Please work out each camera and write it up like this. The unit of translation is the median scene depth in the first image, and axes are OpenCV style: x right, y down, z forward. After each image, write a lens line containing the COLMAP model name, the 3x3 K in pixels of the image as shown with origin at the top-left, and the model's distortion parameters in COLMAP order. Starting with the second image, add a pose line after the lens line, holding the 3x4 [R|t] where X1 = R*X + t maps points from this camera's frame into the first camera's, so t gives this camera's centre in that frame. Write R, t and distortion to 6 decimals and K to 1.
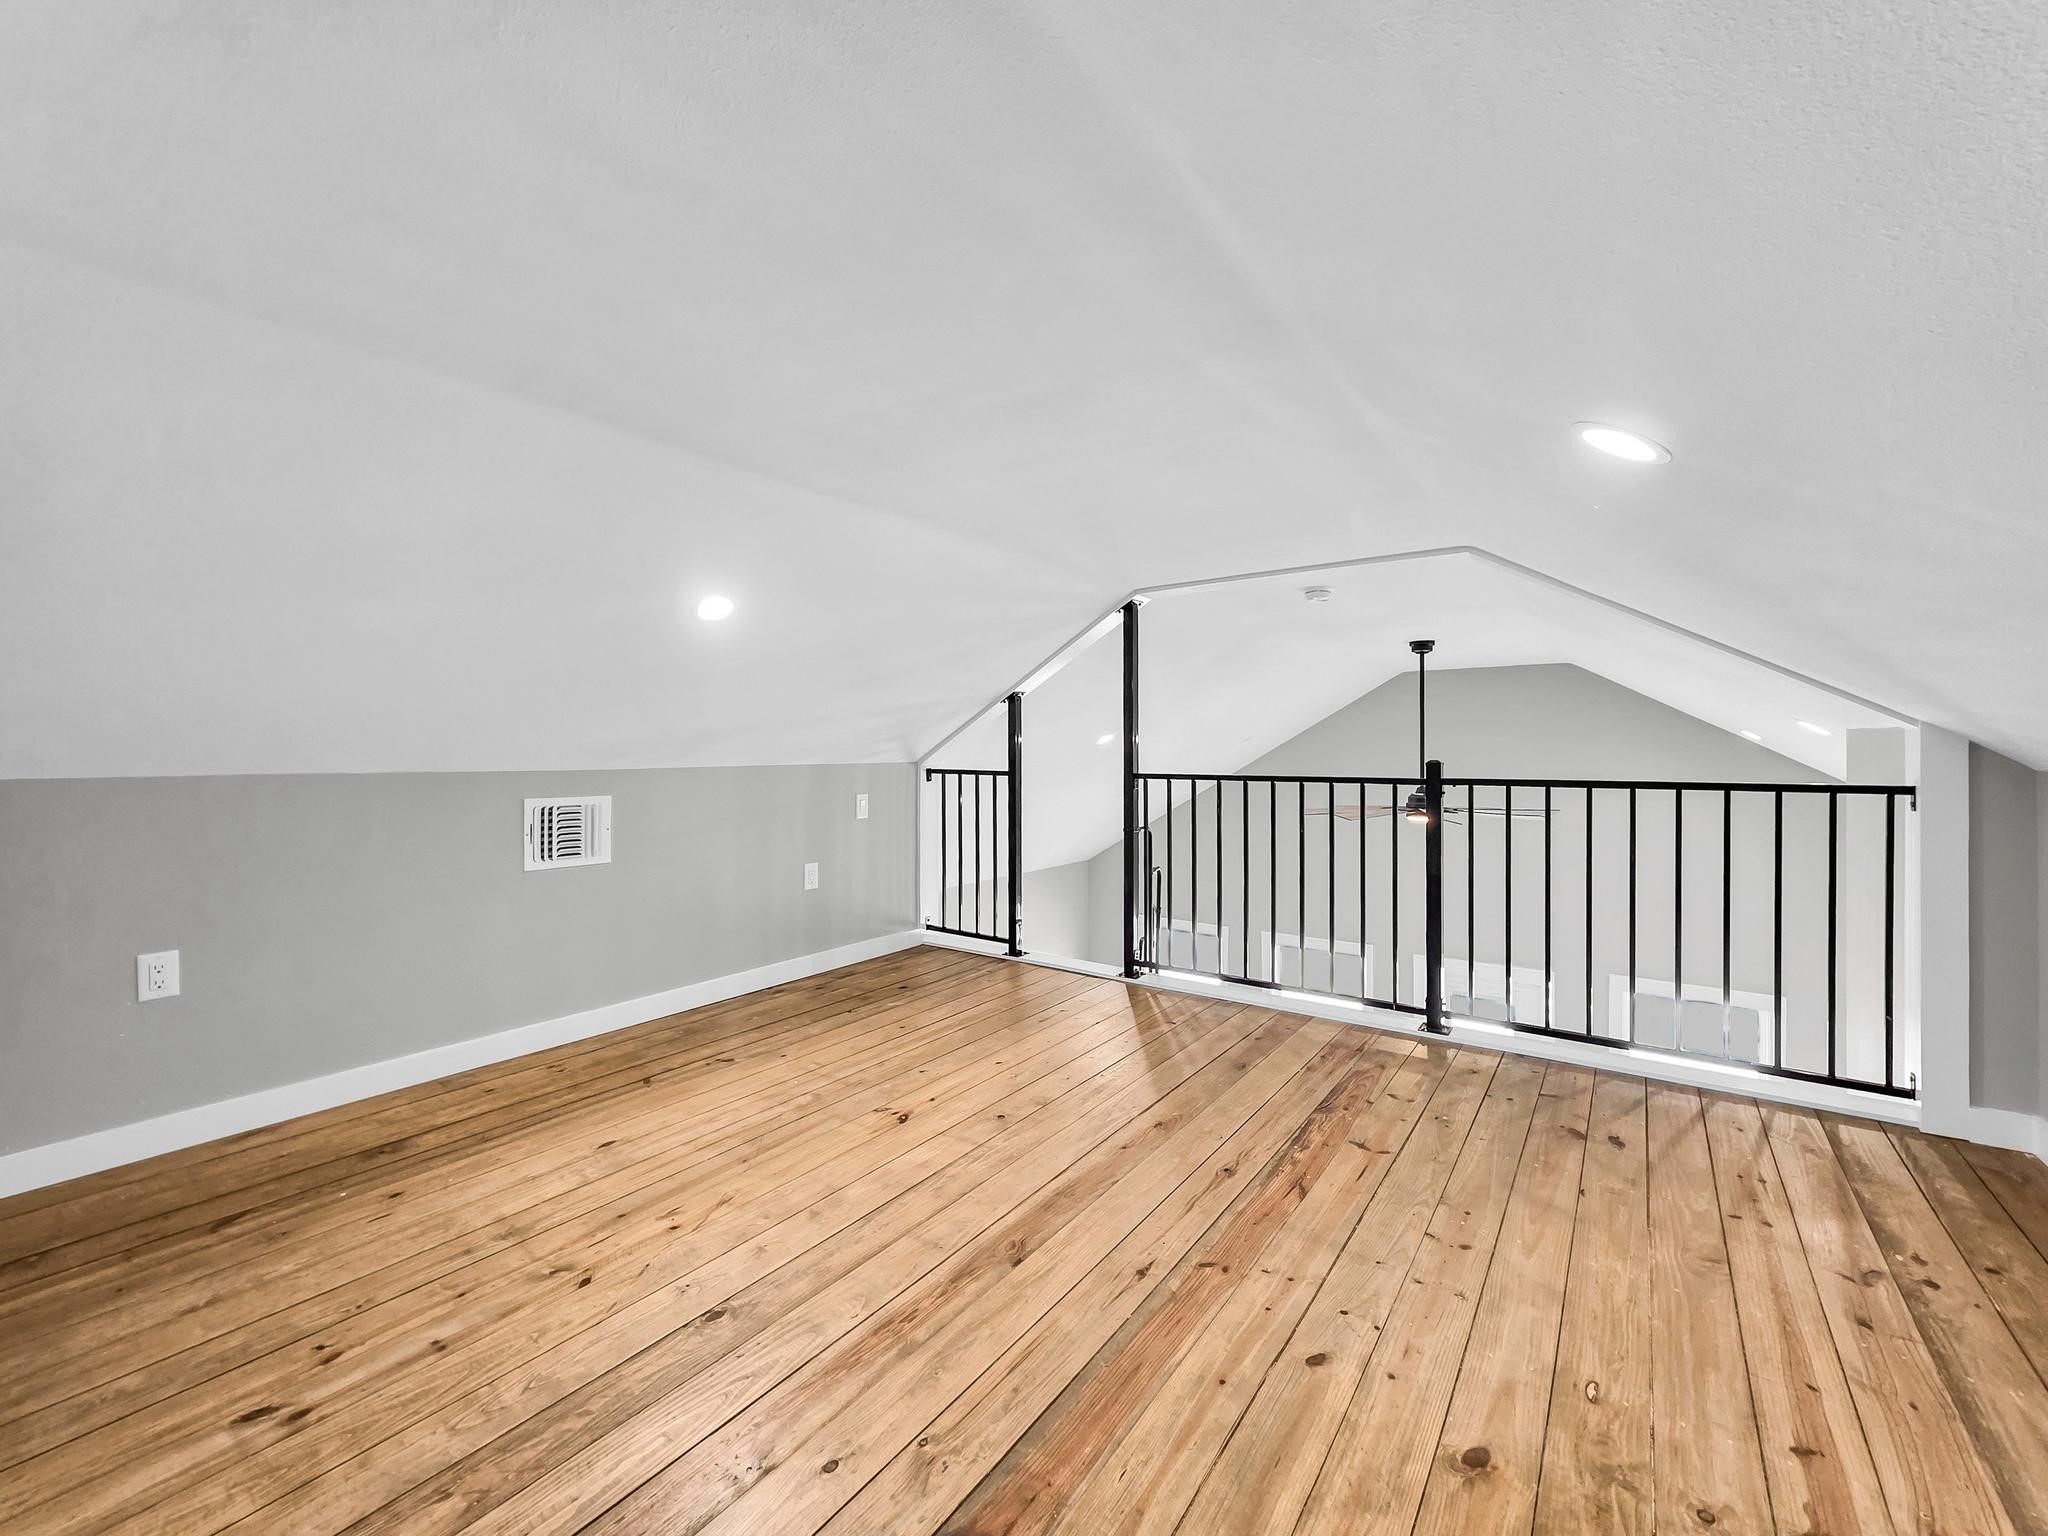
lens RADIAL K [[844.9, 0, 1055.4], [0, 844.9, 747.7], [0, 0, 1]] dist [0.000062, 0.001210]
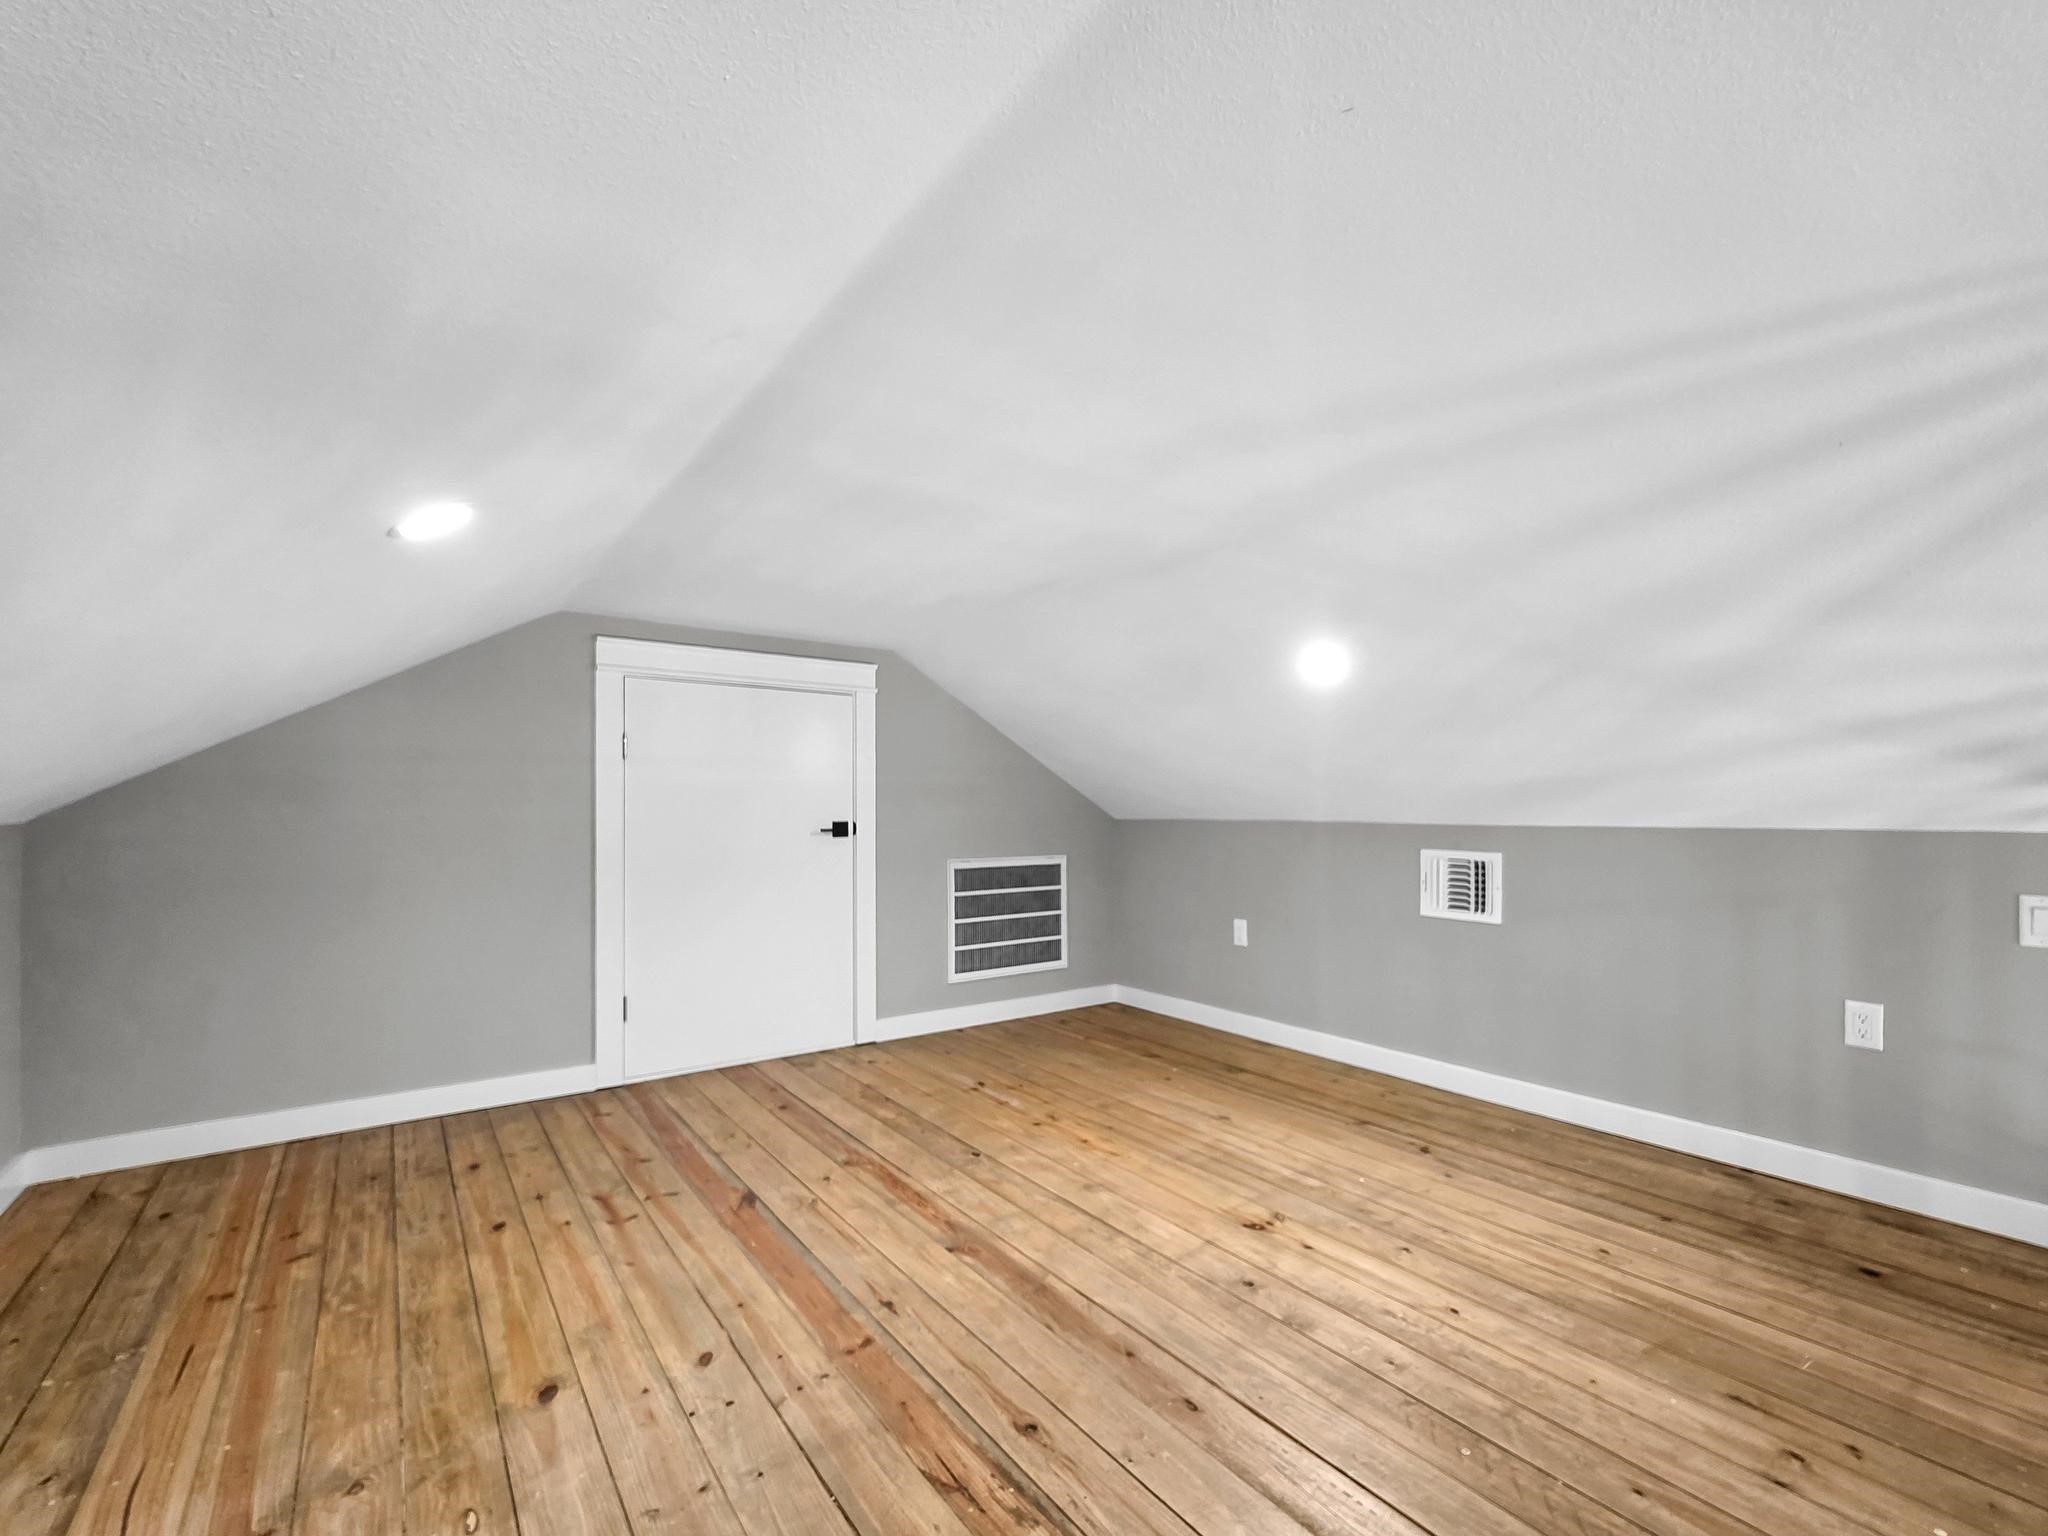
lens RADIAL K [[902.0, 0, 1024.9], [0, 902.0, 773.8], [0, 0, 1]] dist [-0.003551, 0.000630]
pose [[-0.338140, -0.034485, -0.940464, 0.872761], [0.001285, 0.999311, -0.037105, 0.006437], [0.941095, -0.013755, -0.337863, 1.210687]]
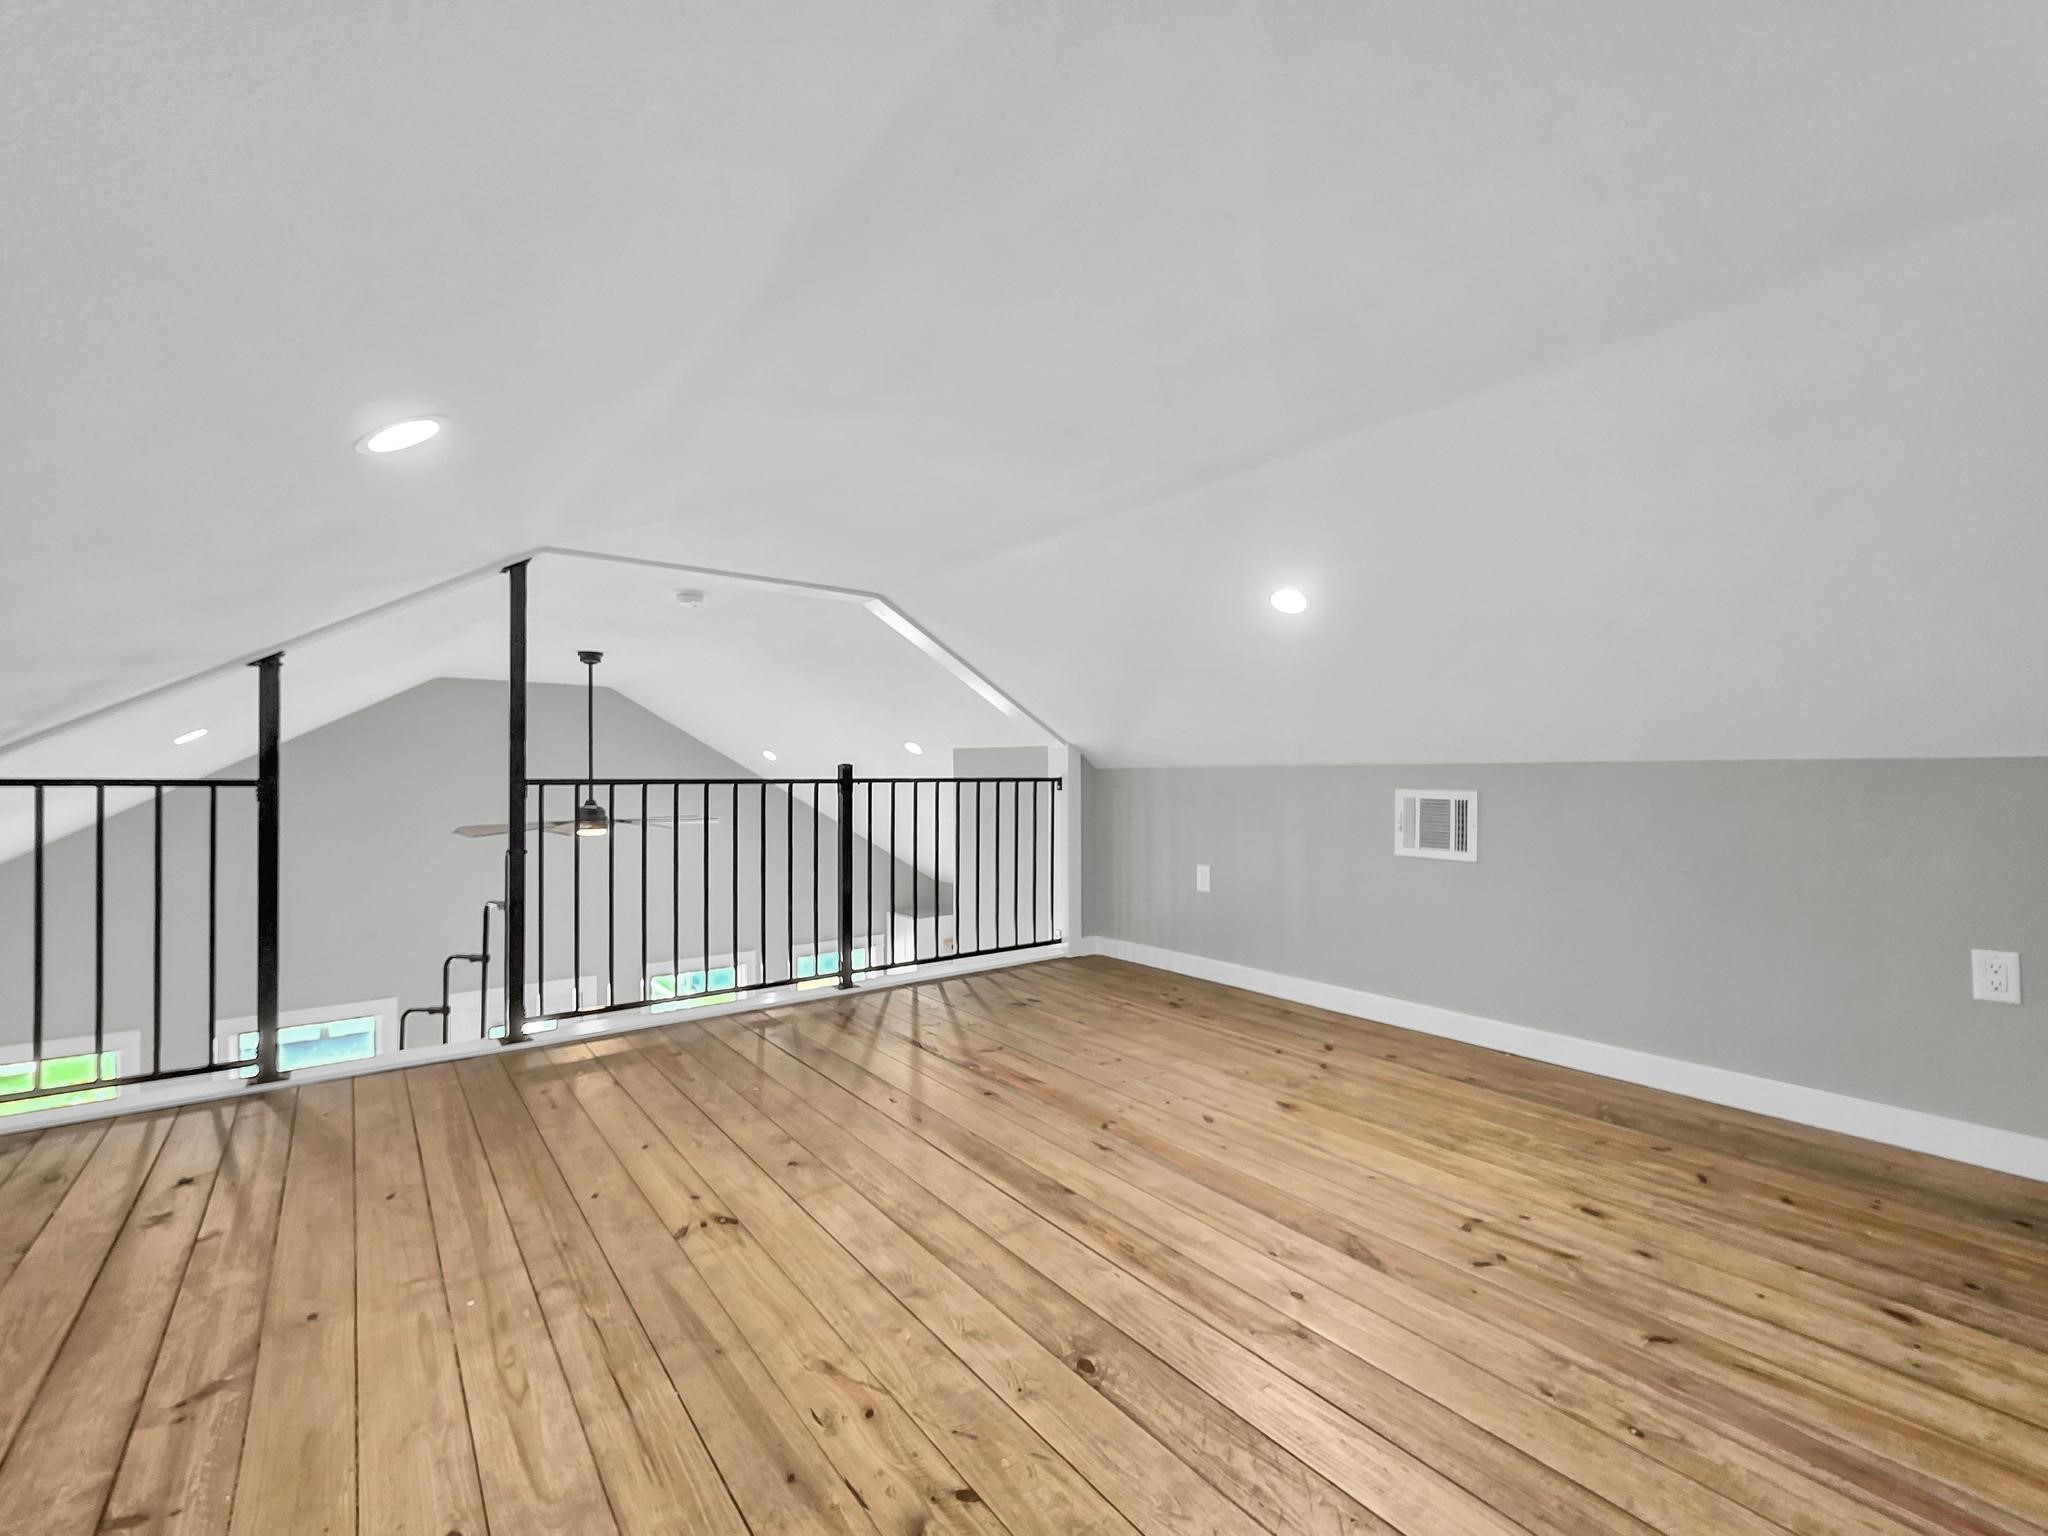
lens RADIAL K [[844.9, 0, 1015.7], [0, 844.9, 774.4], [0, 0, 1]] dist [0.000062, 0.001210]
pose [[0.306268, 0.002621, 0.951942, -0.902528], [-0.000555, 0.999997, -0.002575, 0.048413], [-0.951945, 0.000260, 0.306268, 0.578434]]
